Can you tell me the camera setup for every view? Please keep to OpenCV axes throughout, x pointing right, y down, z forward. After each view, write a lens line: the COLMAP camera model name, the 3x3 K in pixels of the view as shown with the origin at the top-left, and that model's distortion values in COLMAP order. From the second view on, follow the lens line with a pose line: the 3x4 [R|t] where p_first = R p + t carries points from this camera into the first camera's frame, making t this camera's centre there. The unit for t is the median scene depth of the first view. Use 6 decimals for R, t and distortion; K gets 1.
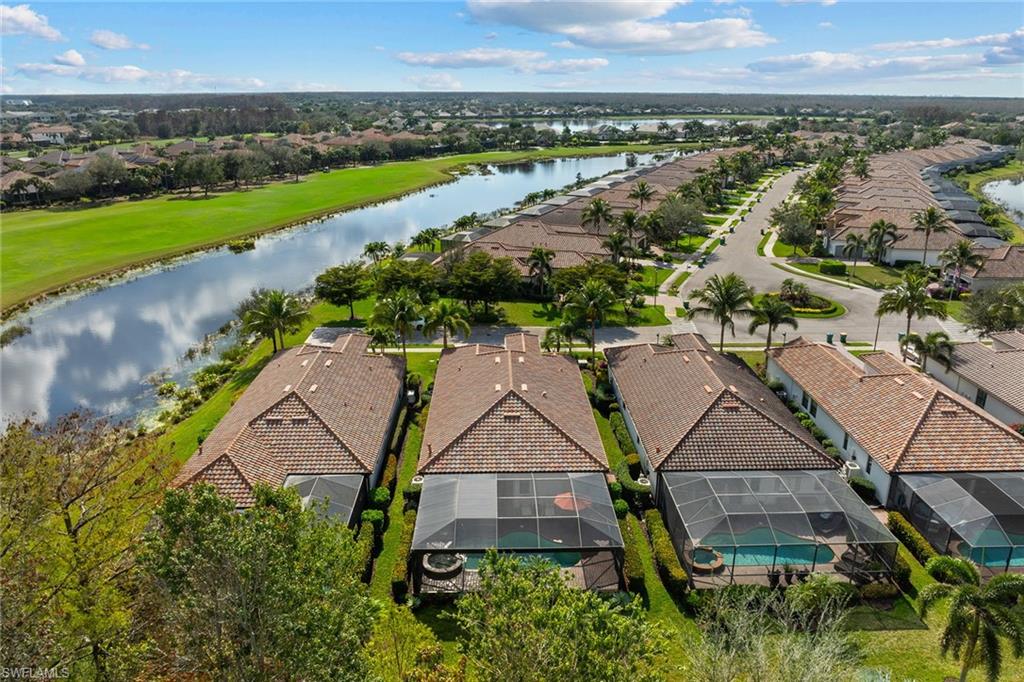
lens RADIAL K [[732.2, 0, 507.7], [0, 732.2, 342.0], [0, 0, 1]] dist [-0.044585, 0.002585]
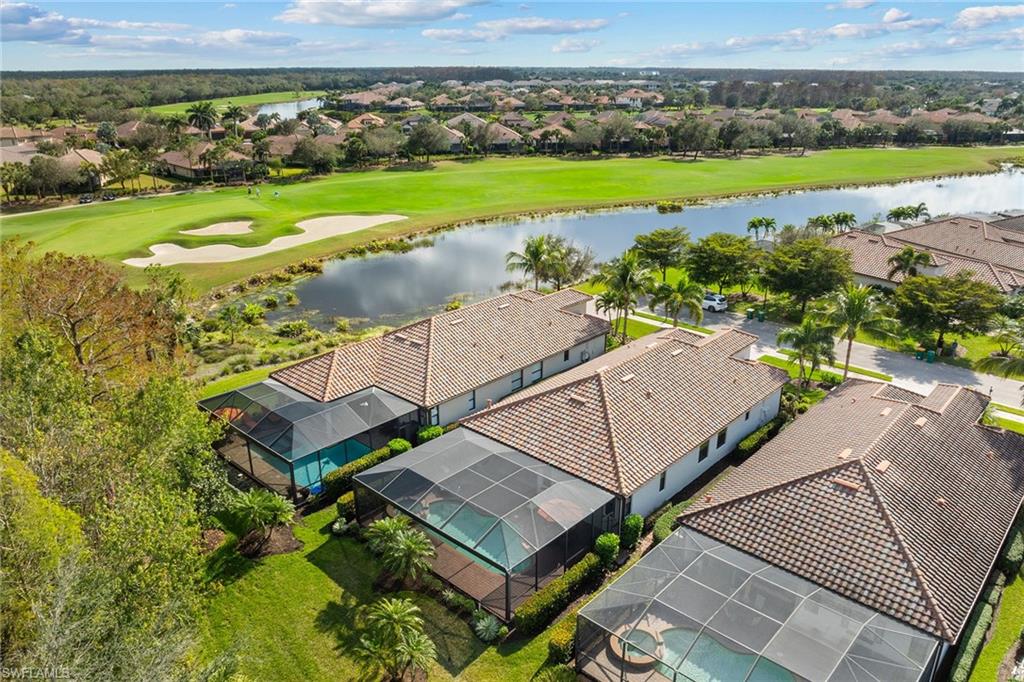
lens RADIAL K [[732.2, 0, 510.3], [0, 732.2, 340.9], [0, 0, 1]] dist [-0.044585, 0.002585]
pose [[0.717614, 0.242352, -0.652913, 0.194836], [-0.224380, 0.967965, 0.112680, -0.018139], [0.659305, 0.065640, 0.749005, 0.115913]]
